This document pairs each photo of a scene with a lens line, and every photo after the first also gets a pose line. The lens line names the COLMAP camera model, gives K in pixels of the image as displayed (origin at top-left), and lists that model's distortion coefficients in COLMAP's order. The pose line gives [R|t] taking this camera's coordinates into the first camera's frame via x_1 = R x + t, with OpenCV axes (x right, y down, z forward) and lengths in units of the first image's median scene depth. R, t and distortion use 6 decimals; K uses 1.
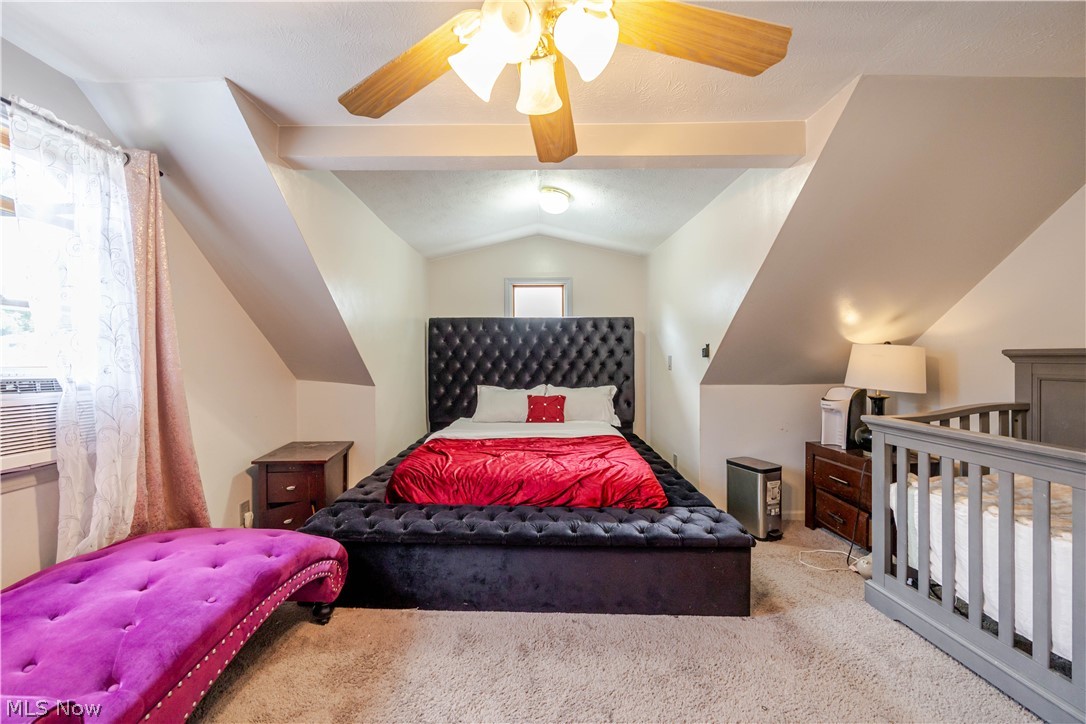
lens RADIAL K [[424.0, 0, 545.1], [0, 424.0, 358.4], [0, 0, 1]] dist [-0.001587, -0.000641]
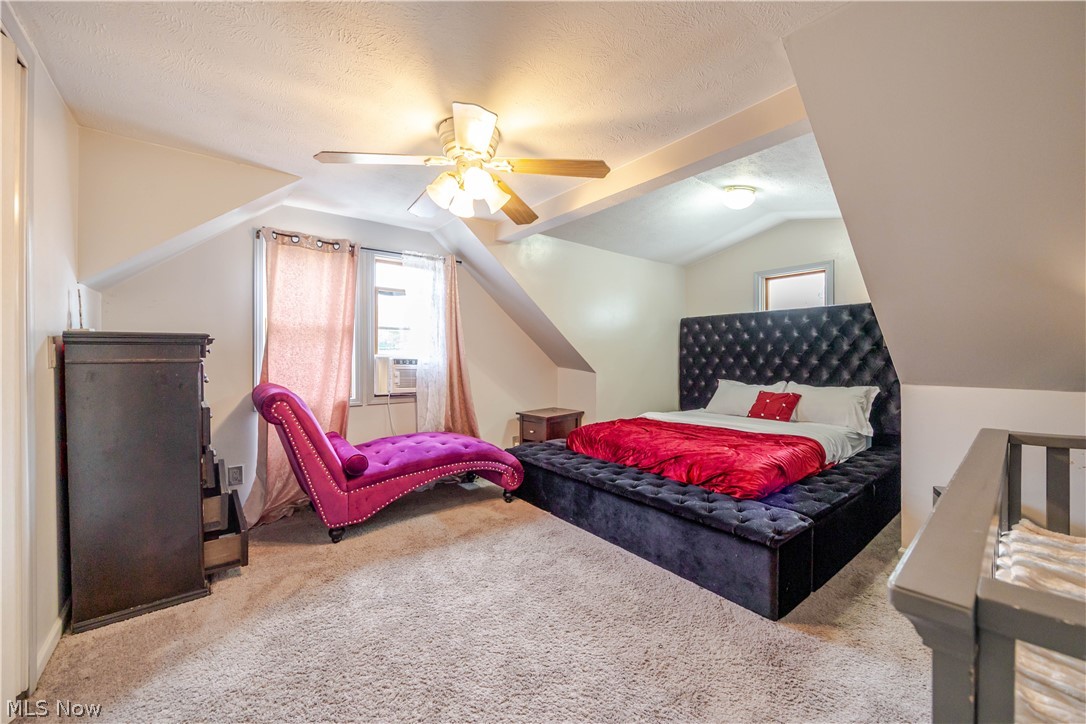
lens RADIAL K [[423.2, 0, 554.1], [0, 423.2, 363.1], [0, 0, 1]] dist [-0.000783, 0.000066]
pose [[0.634198, 0.008716, -0.773122, 0.415533], [-0.001492, 0.999948, 0.010050, 0.014200], [0.773169, -0.005220, 0.634178, 0.016953]]
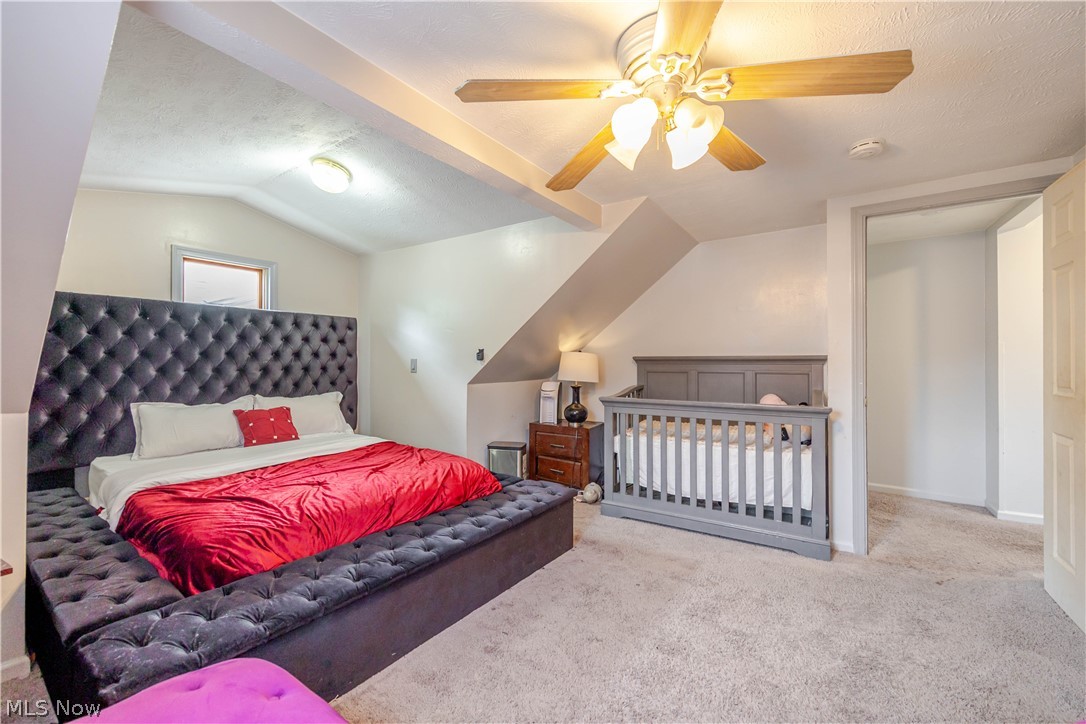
lens RADIAL K [[424.0, 0, 543.9], [0, 424.0, 357.3], [0, 0, 1]] dist [-0.001587, -0.000641]
pose [[0.582163, 0.007456, 0.813038, -0.334009], [0.000621, 0.999954, -0.009614, 0.000301], [-0.813072, 0.006102, 0.582131, 0.125761]]
